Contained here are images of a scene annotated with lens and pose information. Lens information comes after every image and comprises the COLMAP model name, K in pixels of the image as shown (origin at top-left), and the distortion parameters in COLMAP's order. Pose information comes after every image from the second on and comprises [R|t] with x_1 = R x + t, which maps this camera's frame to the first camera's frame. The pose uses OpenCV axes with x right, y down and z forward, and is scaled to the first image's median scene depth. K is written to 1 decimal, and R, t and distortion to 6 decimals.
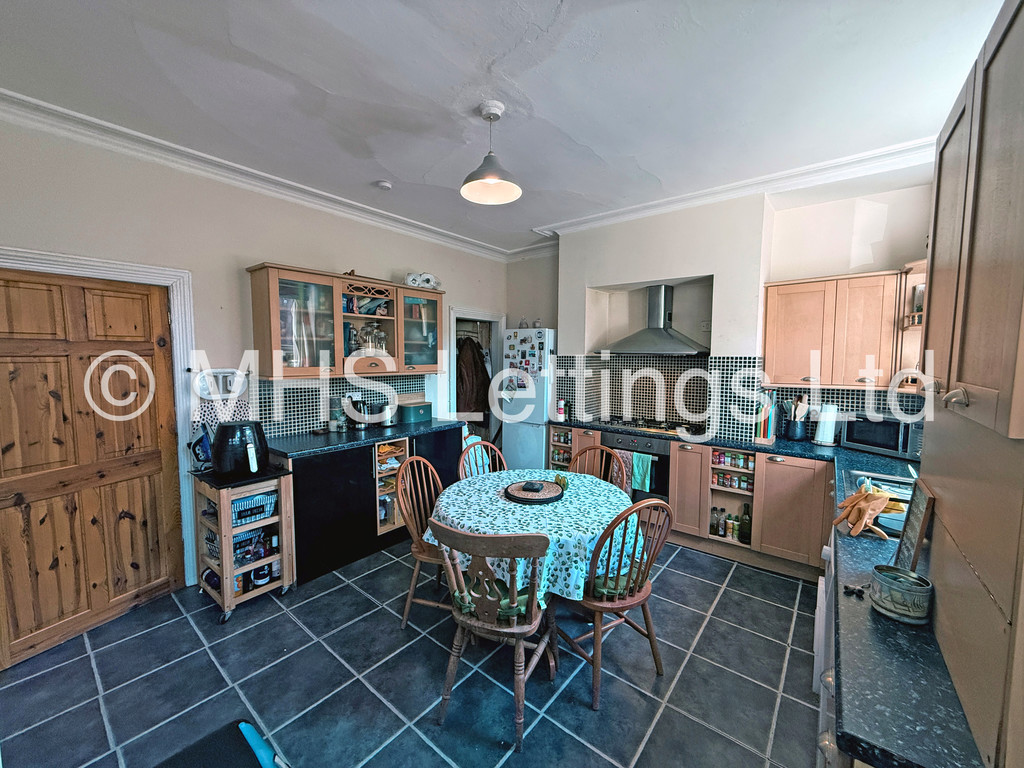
lens RADIAL K [[407.4, 0, 509.6], [0, 407.4, 385.5], [0, 0, 1]] dist [-0.000103, 0.000102]
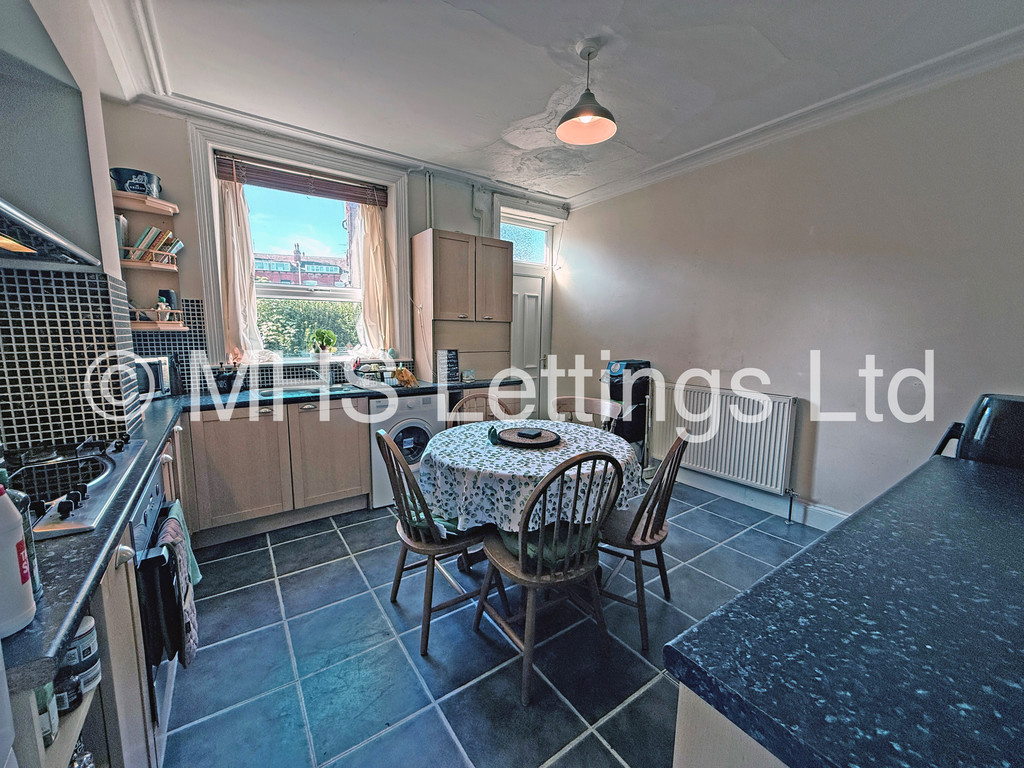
lens RADIAL K [[407.4, 0, 509.6], [0, 407.4, 385.5], [0, 0, 1]] dist [-0.000103, 0.000102]
pose [[-0.961950, -0.046121, 0.269305, -0.111789], [0.009378, 0.979496, 0.201244, -0.037131], [-0.273065, 0.196113, -0.941794, 1.435941]]
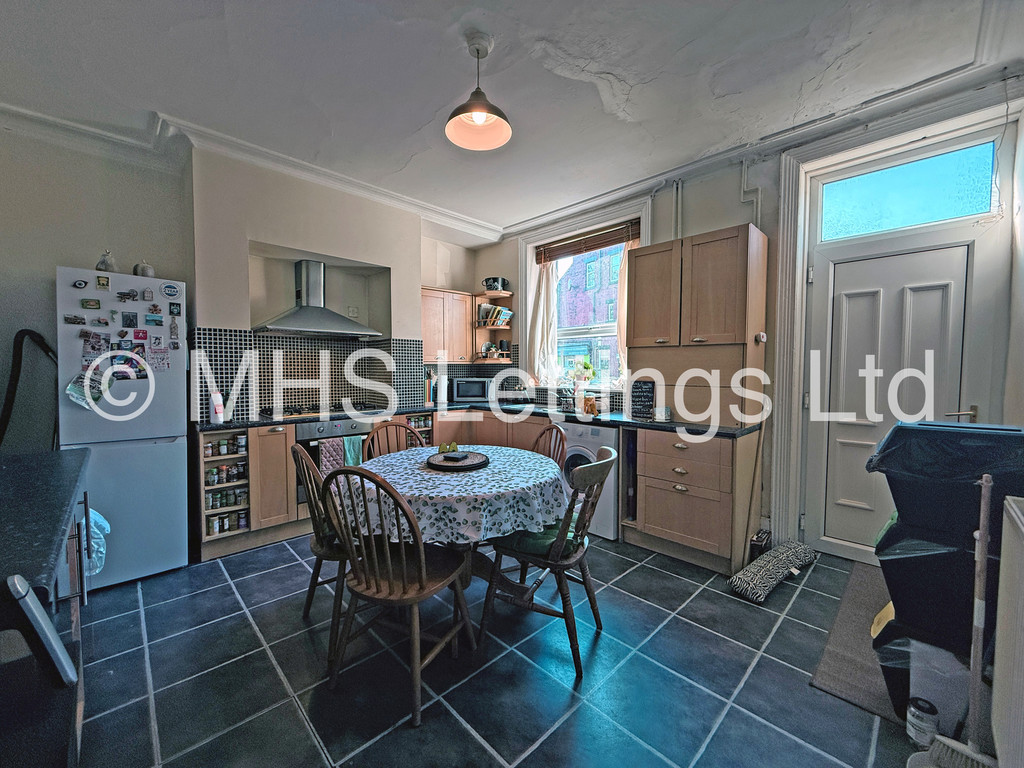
lens RADIAL K [[407.4, 0, 509.6], [0, 407.4, 385.5], [0, 0, 1]] dist [-0.000103, 0.000102]
pose [[0.117649, -0.045349, 0.992019, -0.655295], [0.072495, 0.996684, 0.036964, 0.045042], [-0.990406, 0.067568, 0.120546, 0.576094]]
